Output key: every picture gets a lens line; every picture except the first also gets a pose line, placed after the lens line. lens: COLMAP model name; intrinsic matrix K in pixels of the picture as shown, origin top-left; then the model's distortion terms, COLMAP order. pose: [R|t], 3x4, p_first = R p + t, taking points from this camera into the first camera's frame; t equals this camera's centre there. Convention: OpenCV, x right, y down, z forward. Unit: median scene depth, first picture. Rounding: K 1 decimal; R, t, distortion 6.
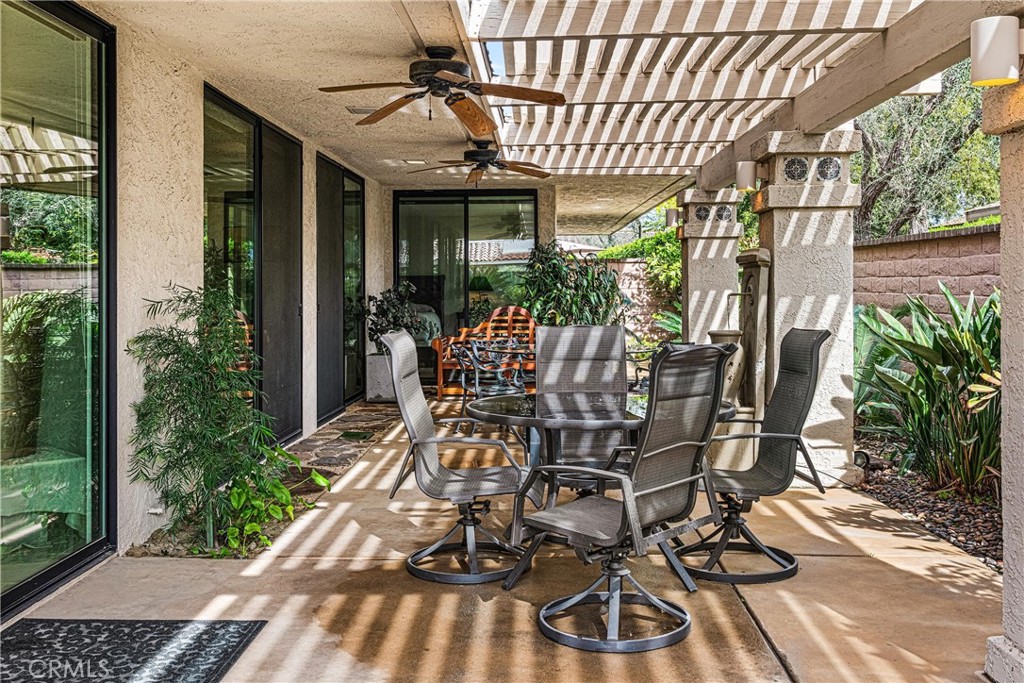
lens RADIAL K [[1005.6, 0, 528.9], [0, 1005.6, 281.4], [0, 0, 1]] dist [0.020915, 0.000000]
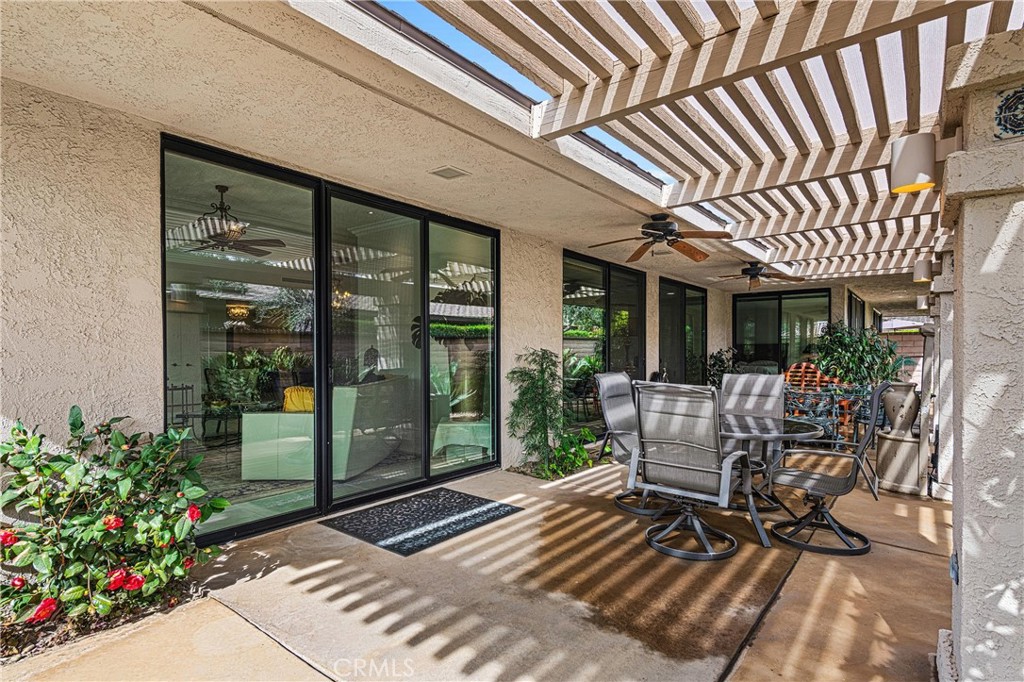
lens RADIAL K [[525.1, 0, 492.8], [0, 525.1, 356.9], [0, 0, 1]] dist [0.012035, -0.000493]
pose [[0.779635, 0.016507, -0.626017, 0.284890], [-0.004616, 0.999777, 0.020614, 0.001233], [0.626217, -0.013181, 0.779537, 0.092544]]
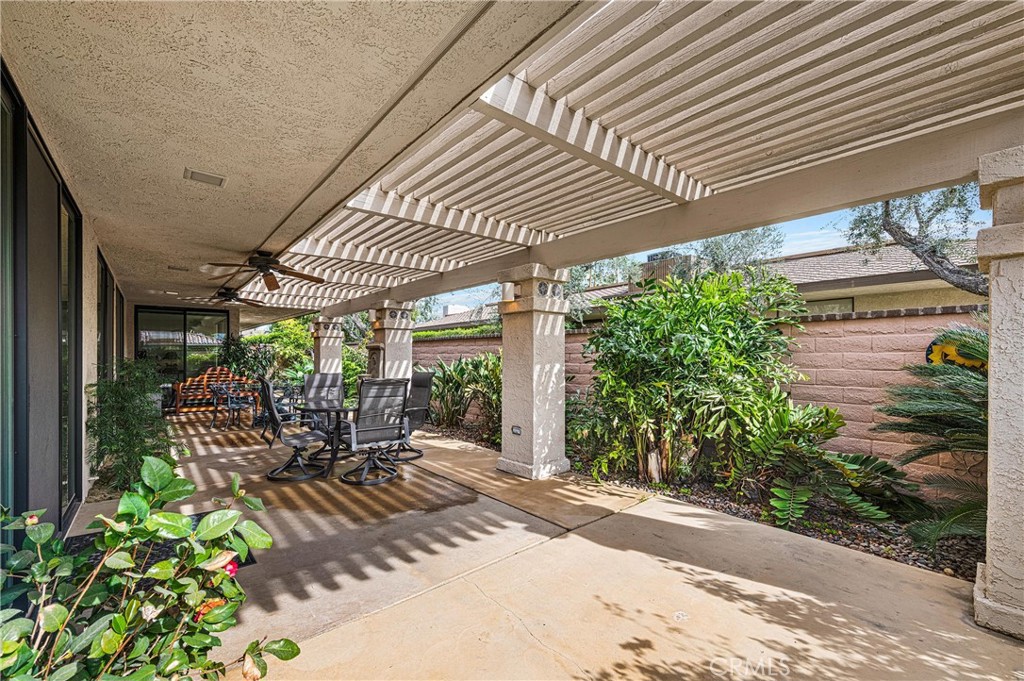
lens RADIAL K [[420.5, 0, 509.2], [0, 420.5, 350.3], [0, 0, 1]] dist [-0.000476, 0.000013]
pose [[0.753944, 0.013542, 0.656799, -0.313352], [-0.005613, 0.999884, -0.014174, 0.000279], [-0.656915, 0.007000, 0.753932, -0.080854]]
